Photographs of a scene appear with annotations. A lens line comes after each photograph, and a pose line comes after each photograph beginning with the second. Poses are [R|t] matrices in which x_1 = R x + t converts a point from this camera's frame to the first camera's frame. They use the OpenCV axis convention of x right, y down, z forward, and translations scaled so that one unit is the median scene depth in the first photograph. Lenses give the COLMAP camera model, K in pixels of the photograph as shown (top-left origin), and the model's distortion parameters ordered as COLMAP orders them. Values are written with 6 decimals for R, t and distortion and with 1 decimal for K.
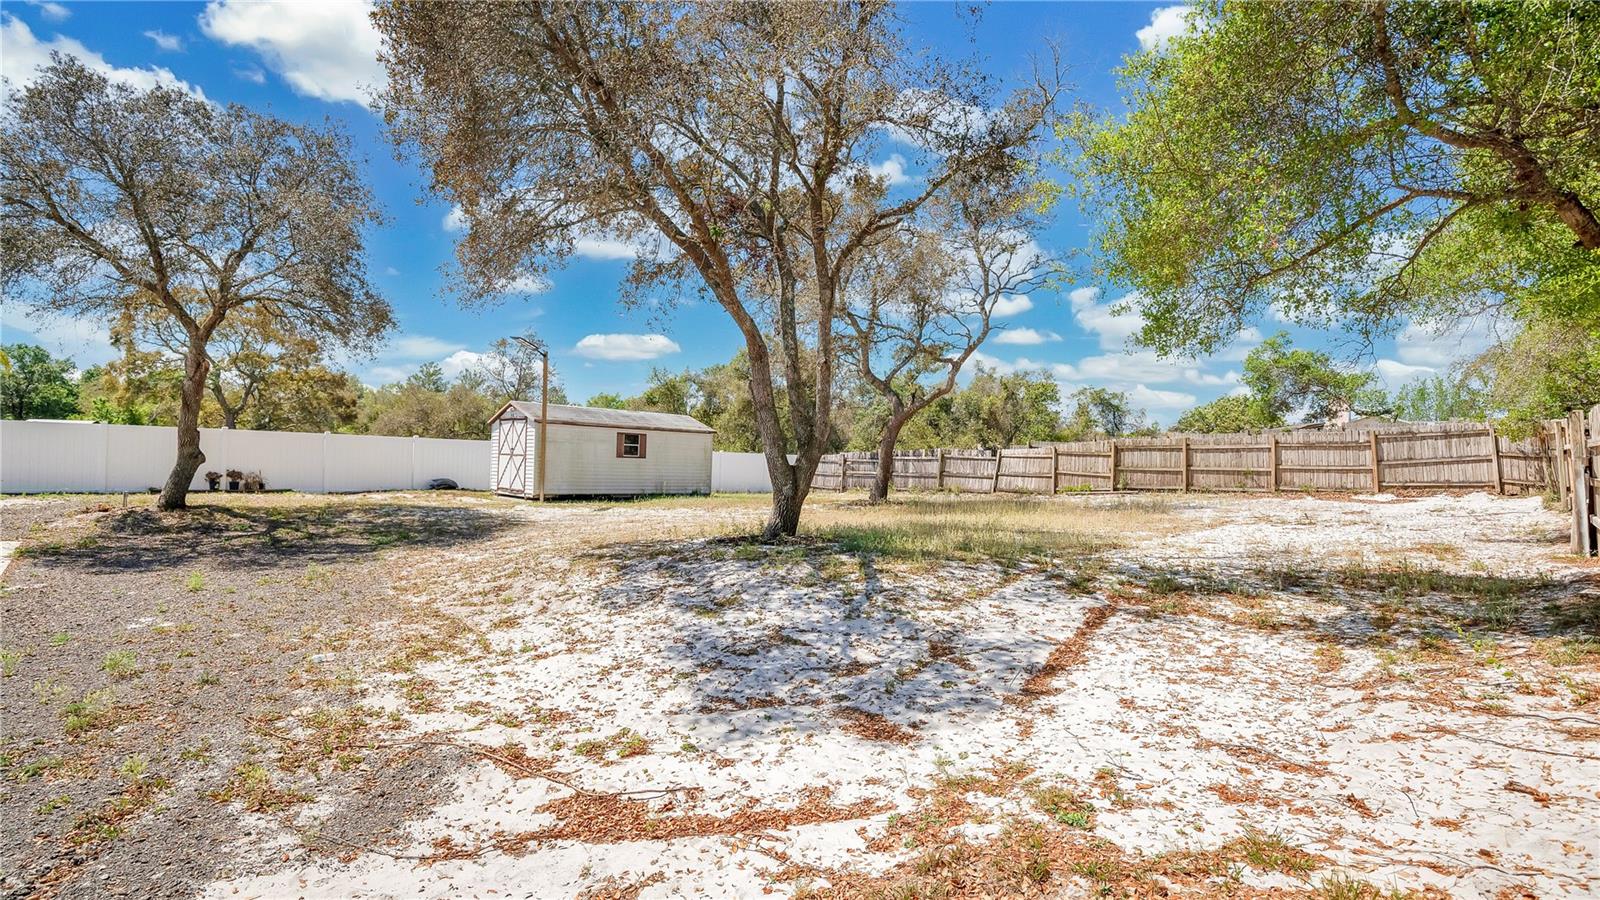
lens RADIAL K [[755.6, 0, 802.2], [0, 755.6, 455.9], [0, 0, 1]] dist [-0.017174, 0.000819]
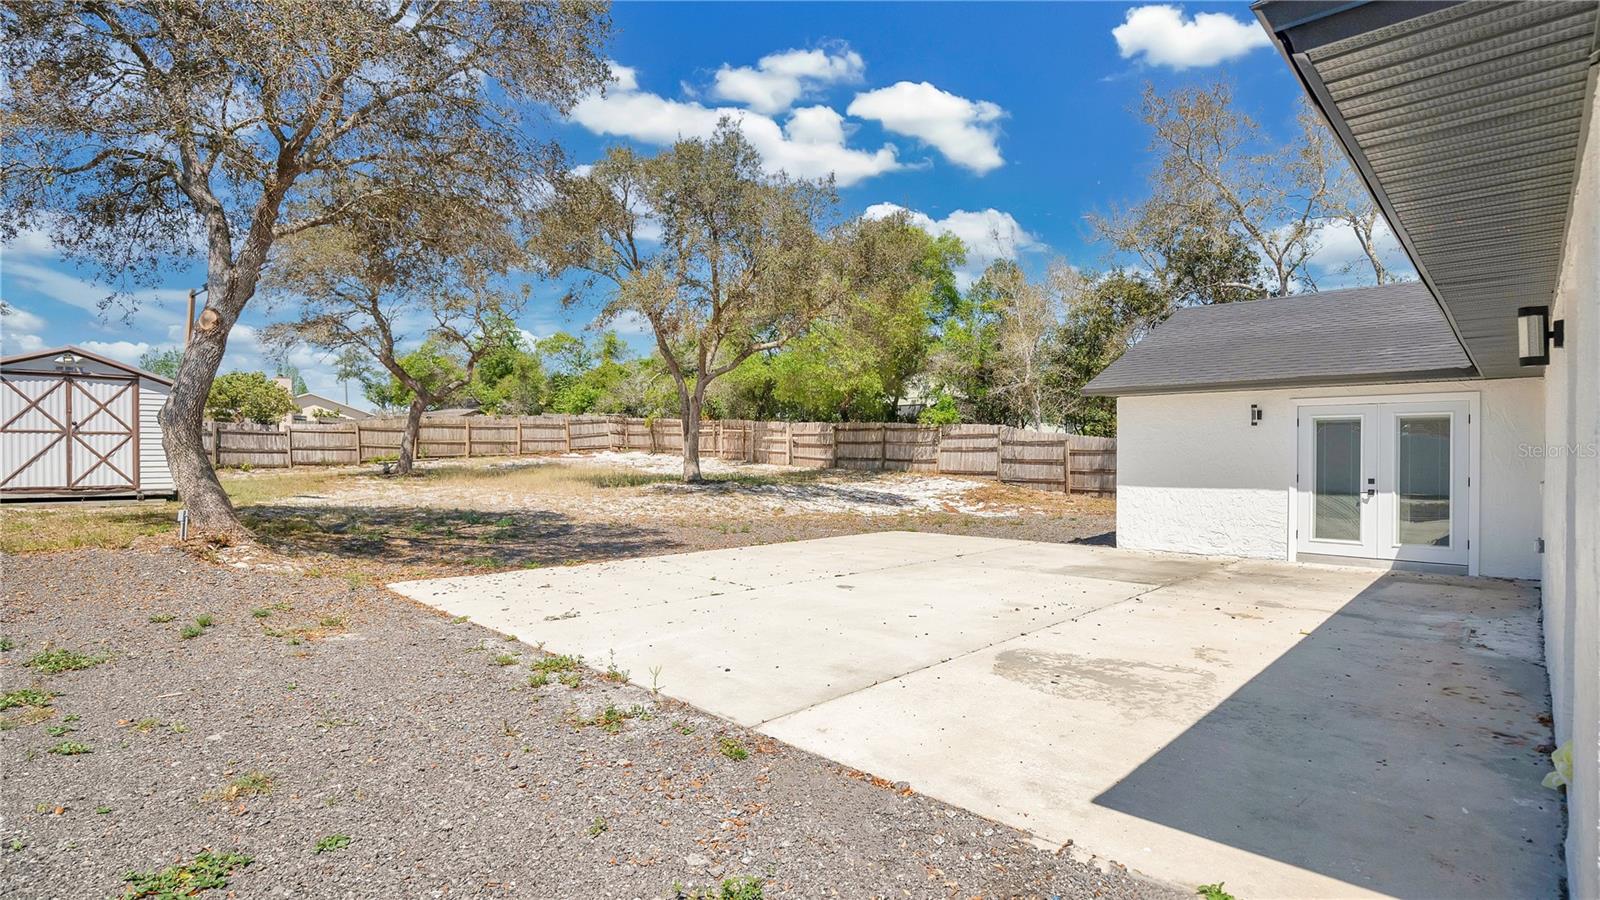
lens RADIAL K [[755.6, 0, 802.2], [0, 755.6, 455.9], [0, 0, 1]] dist [-0.017174, 0.000819]
pose [[0.009526, -0.032765, 0.999418, -0.922796], [-0.012284, 0.999384, 0.032881, -0.009364], [-0.999879, -0.012590, 0.009118, 0.351249]]
